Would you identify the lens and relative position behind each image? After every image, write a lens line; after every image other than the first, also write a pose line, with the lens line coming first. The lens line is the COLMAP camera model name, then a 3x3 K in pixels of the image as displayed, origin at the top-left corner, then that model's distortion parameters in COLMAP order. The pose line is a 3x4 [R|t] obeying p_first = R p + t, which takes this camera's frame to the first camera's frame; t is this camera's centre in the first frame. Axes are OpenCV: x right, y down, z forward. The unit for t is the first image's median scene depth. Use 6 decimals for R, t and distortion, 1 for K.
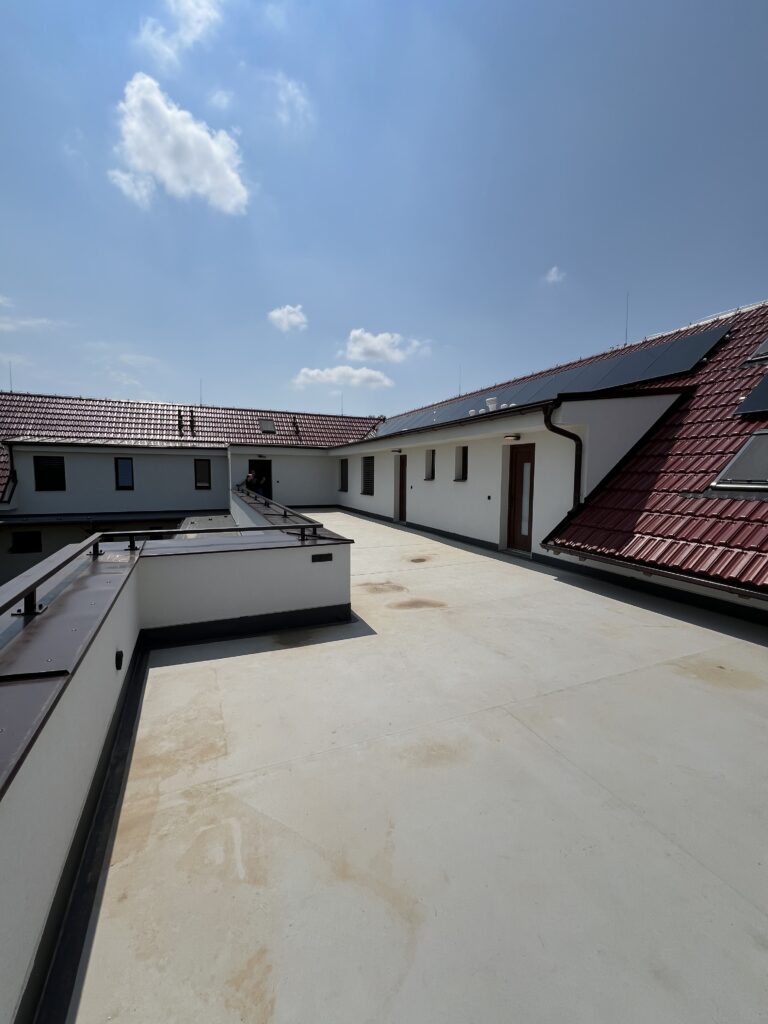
lens RADIAL K [[413.2, 0, 383.7], [0, 413.2, 505.6], [0, 0, 1]] dist [-0.010491, -0.000296]
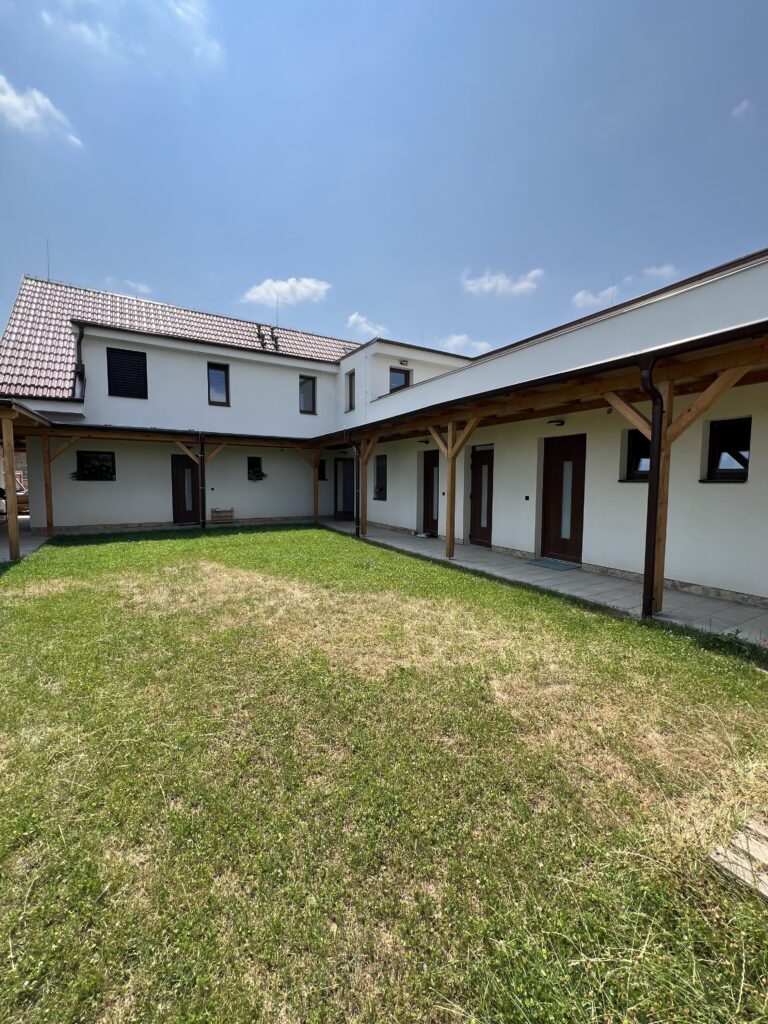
lens RADIAL K [[413.2, 0, 387.7], [0, 413.2, 510.2], [0, 0, 1]] dist [-0.010491, -0.000296]
pose [[0.993141, -0.017020, 0.115679, -0.441086], [0.017066, 0.999854, 0.000598, 0.175272], [-0.115673, 0.001380, 0.993286, 0.213248]]
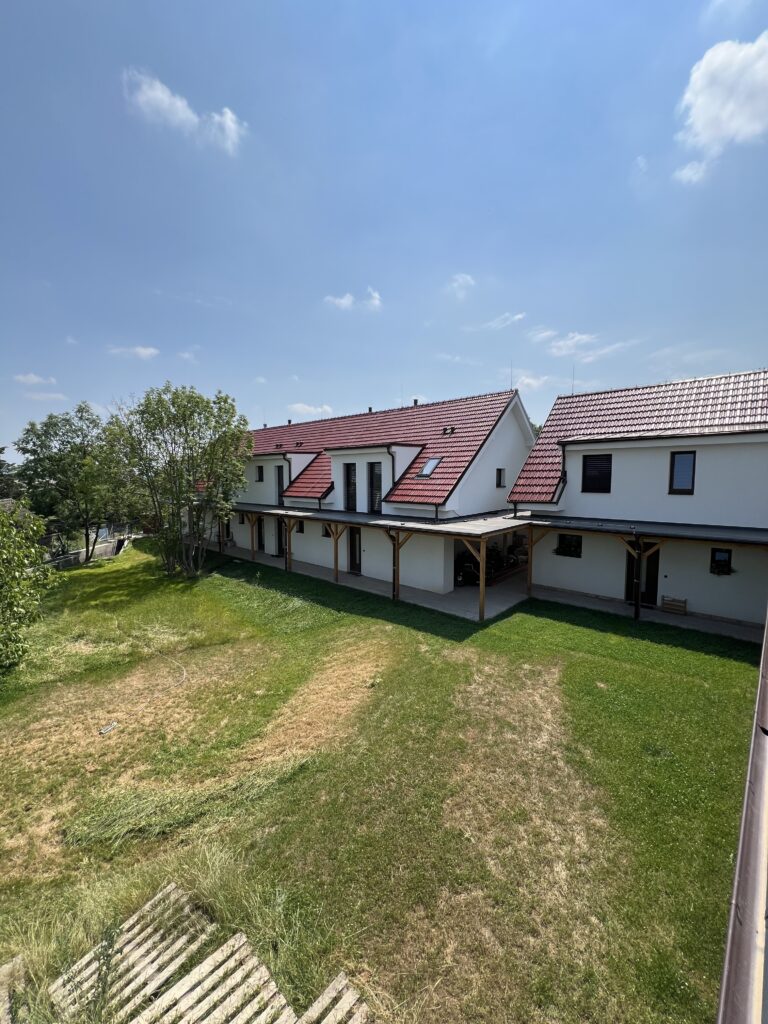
lens RADIAL K [[413.2, 0, 389.0], [0, 413.2, 507.2], [0, 0, 1]] dist [-0.010491, -0.000296]
pose [[0.386219, 0.061207, -0.920374, -0.148306], [-0.059366, 0.997377, 0.041416, -0.015213], [0.920495, 0.038643, 0.388839, 0.226469]]
